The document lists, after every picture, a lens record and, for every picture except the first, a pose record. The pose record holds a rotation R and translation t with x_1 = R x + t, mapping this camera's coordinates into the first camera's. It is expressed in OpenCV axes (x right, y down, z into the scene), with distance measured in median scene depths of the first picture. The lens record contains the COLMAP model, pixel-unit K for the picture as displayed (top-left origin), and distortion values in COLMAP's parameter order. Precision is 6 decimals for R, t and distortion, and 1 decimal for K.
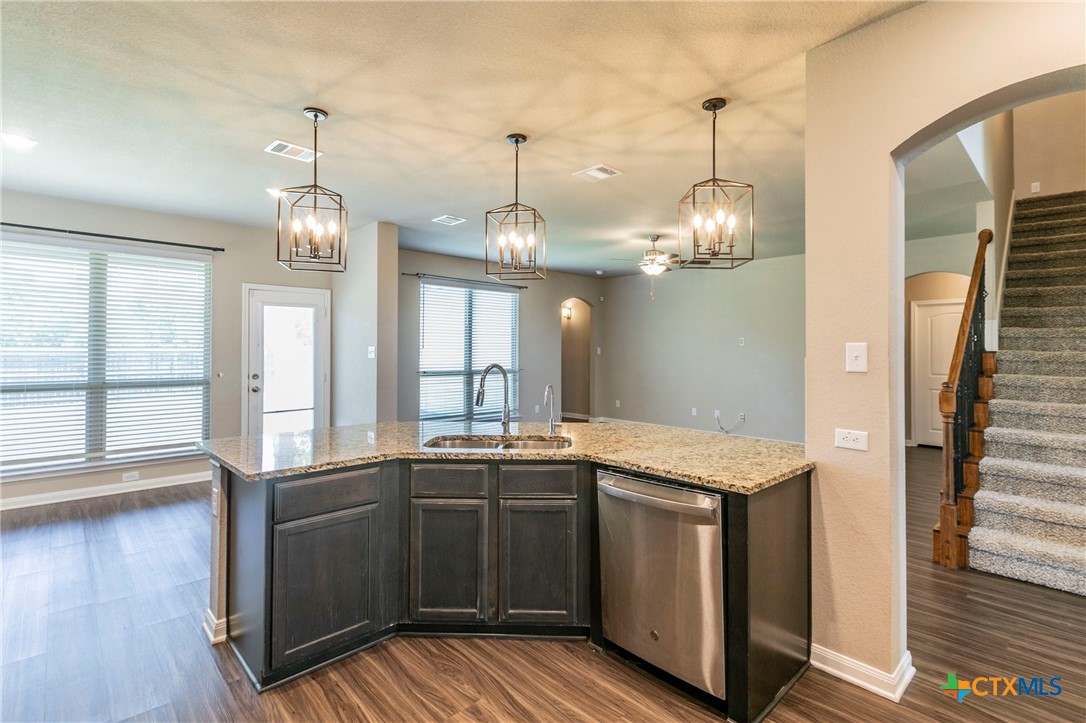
lens RADIAL K [[501.8, 0, 554.7], [0, 501.8, 354.8], [0, 0, 1]] dist [0.010055, 0.001645]
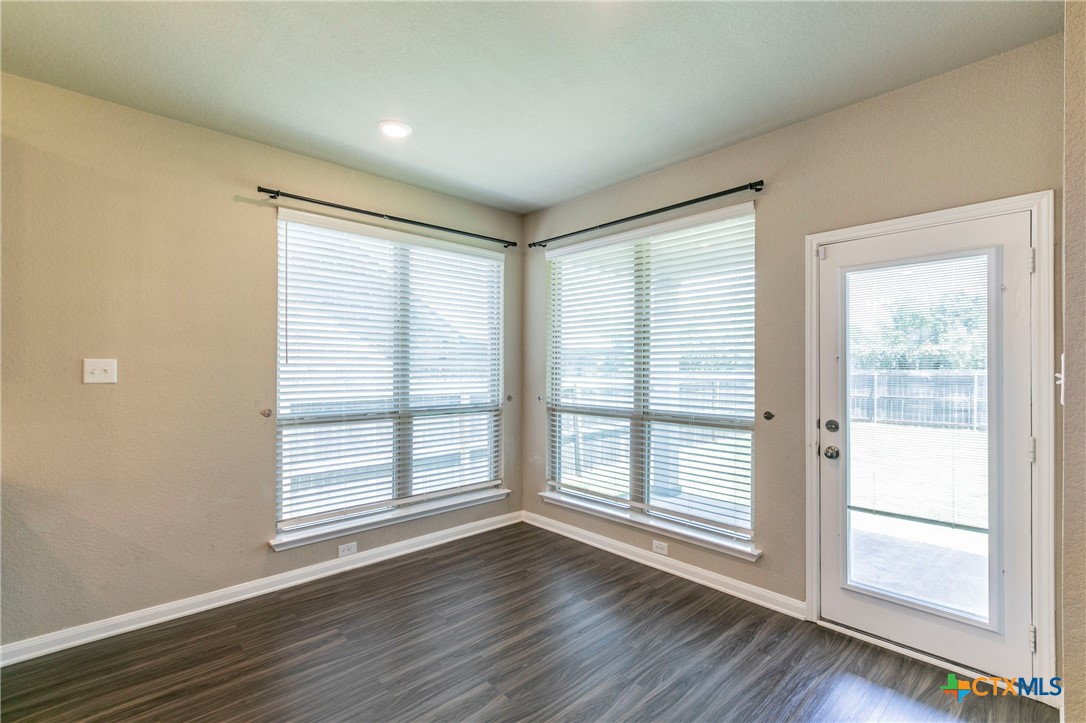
lens RADIAL K [[501.8, 0, 551.9], [0, 501.8, 369.9], [0, 0, 1]] dist [0.010055, 0.001645]
pose [[-0.036355, -0.005390, -0.999324, -0.130016], [-0.014927, 0.999877, -0.004850, -0.003821], [0.999227, 0.014741, -0.036431, 0.890535]]
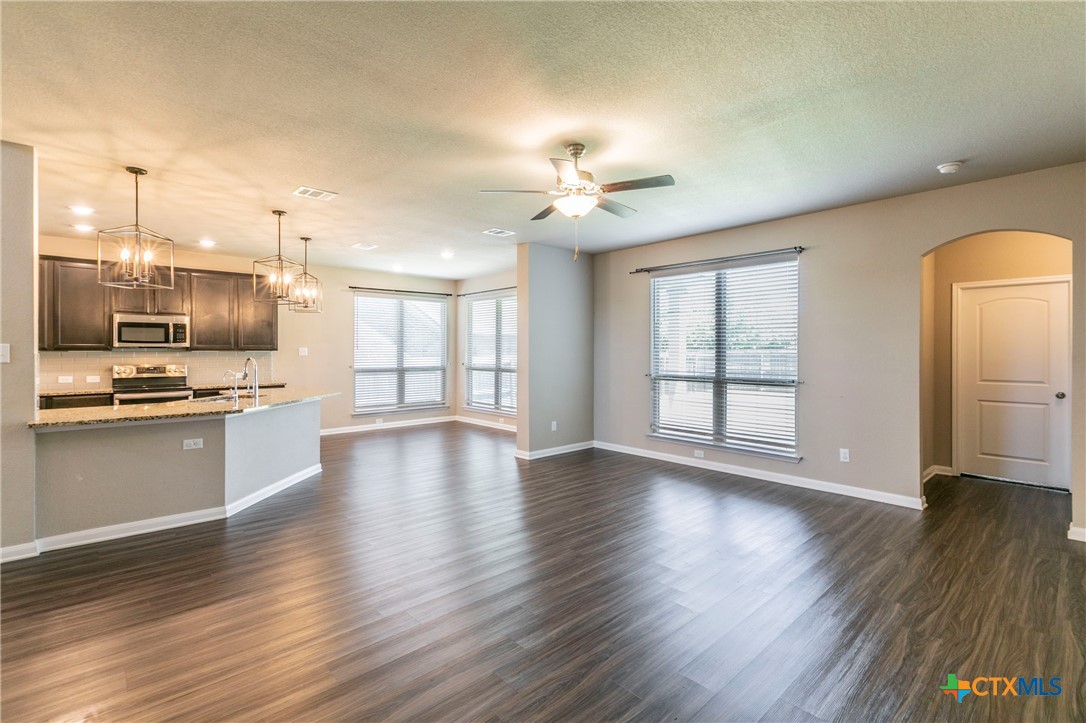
lens RADIAL K [[501.8, 0, 549.5], [0, 501.8, 351.8], [0, 0, 1]] dist [0.010055, 0.001645]
pose [[-0.038203, -0.000463, -0.999270, 0.952331], [-0.015273, 0.999883, 0.000121, -0.010719], [0.999153, 0.015267, -0.038206, 1.256762]]
